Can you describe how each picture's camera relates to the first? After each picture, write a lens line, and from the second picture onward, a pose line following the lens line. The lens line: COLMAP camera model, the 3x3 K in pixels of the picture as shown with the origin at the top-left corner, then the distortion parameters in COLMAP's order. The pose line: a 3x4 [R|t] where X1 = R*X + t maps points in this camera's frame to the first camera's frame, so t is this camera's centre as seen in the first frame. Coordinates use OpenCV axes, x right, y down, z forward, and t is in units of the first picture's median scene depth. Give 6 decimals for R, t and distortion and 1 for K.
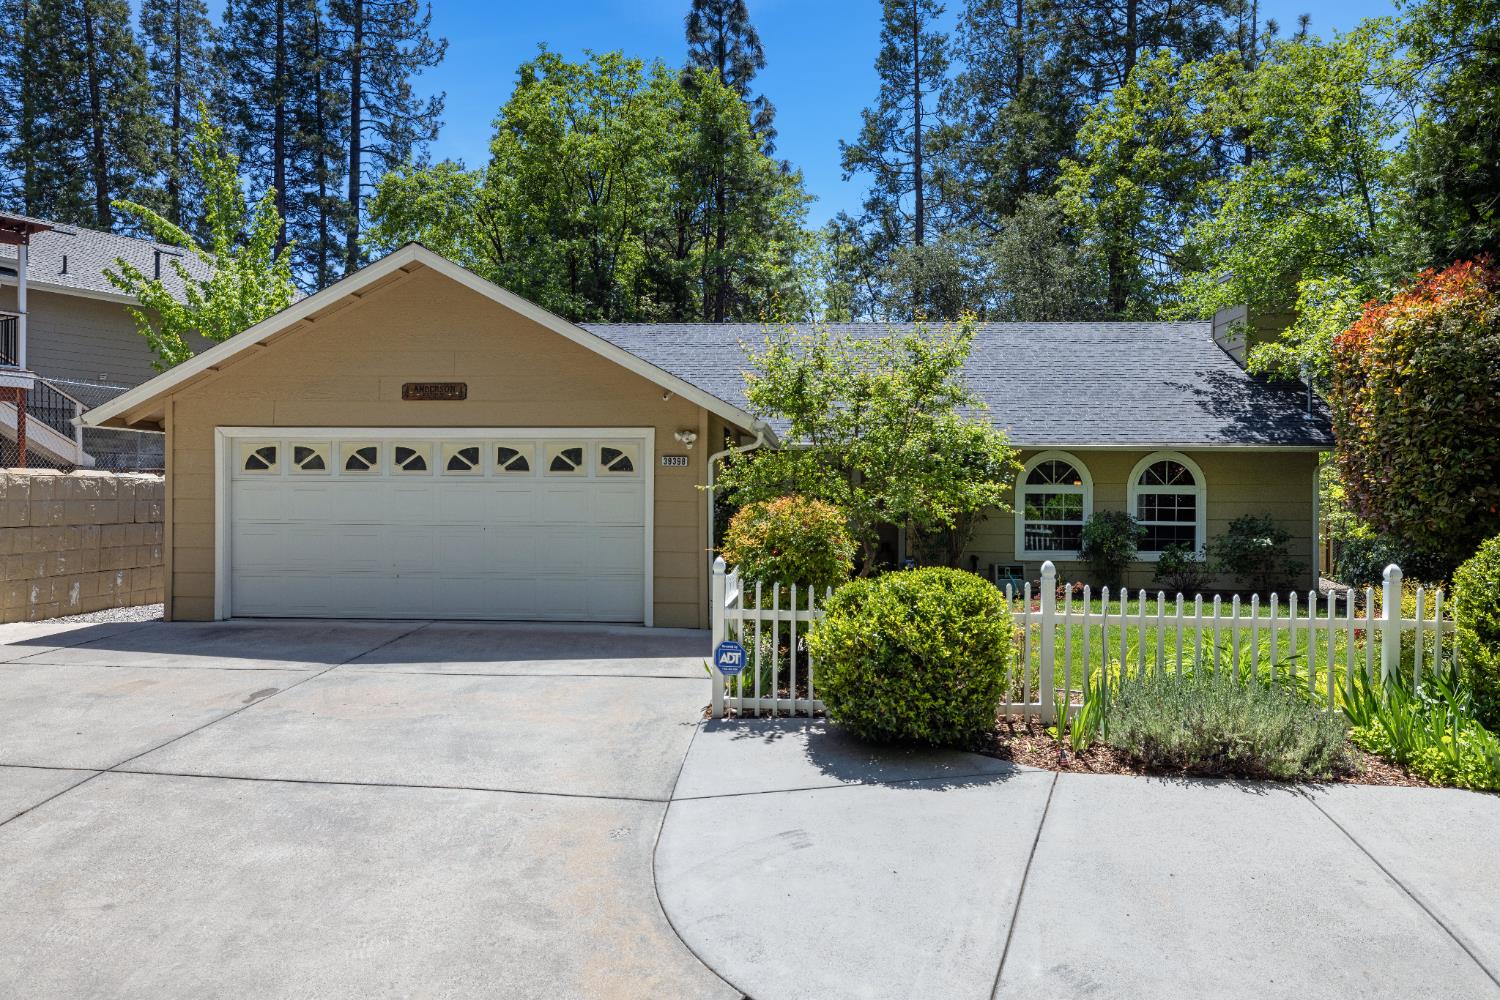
lens RADIAL K [[1028.5, 0, 750.0], [0, 1028.5, 484.1], [0, 0, 1]] dist [0.000204, -0.000264]
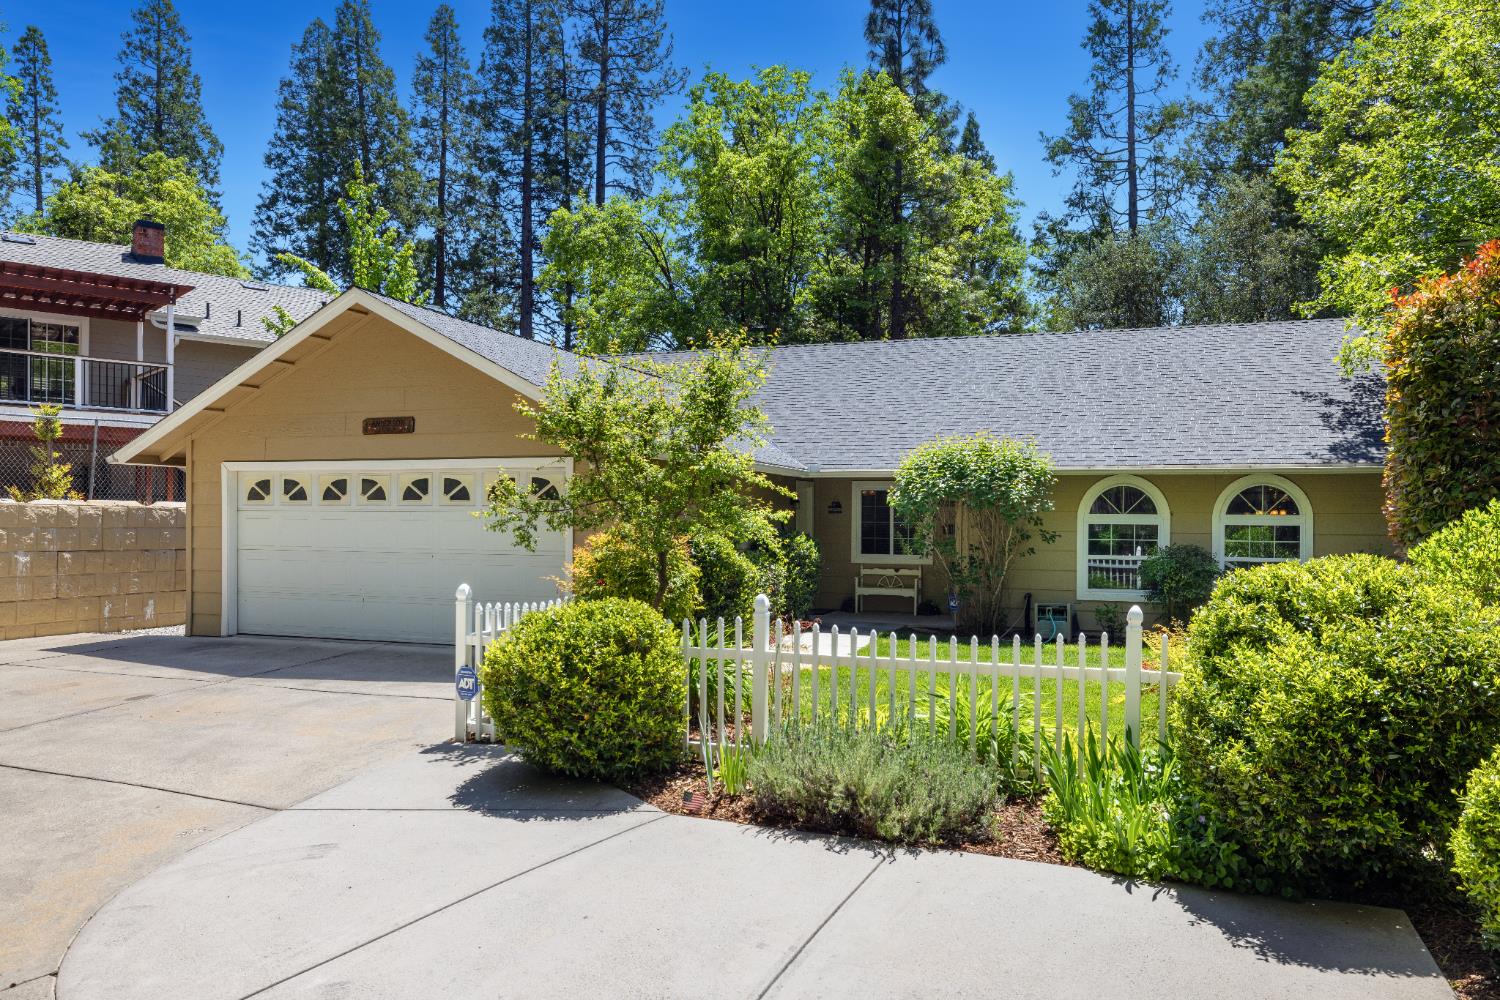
lens RADIAL K [[1096.5, 0, 749.8], [0, 1096.5, 513.7], [0, 0, 1]] dist [-0.003192, 0.003427]
pose [[0.958222, -0.001213, -0.286024, 0.260772], [0.000927, 0.999999, -0.001136, 0.001331], [0.286025, 0.000824, 0.958222, 0.019372]]
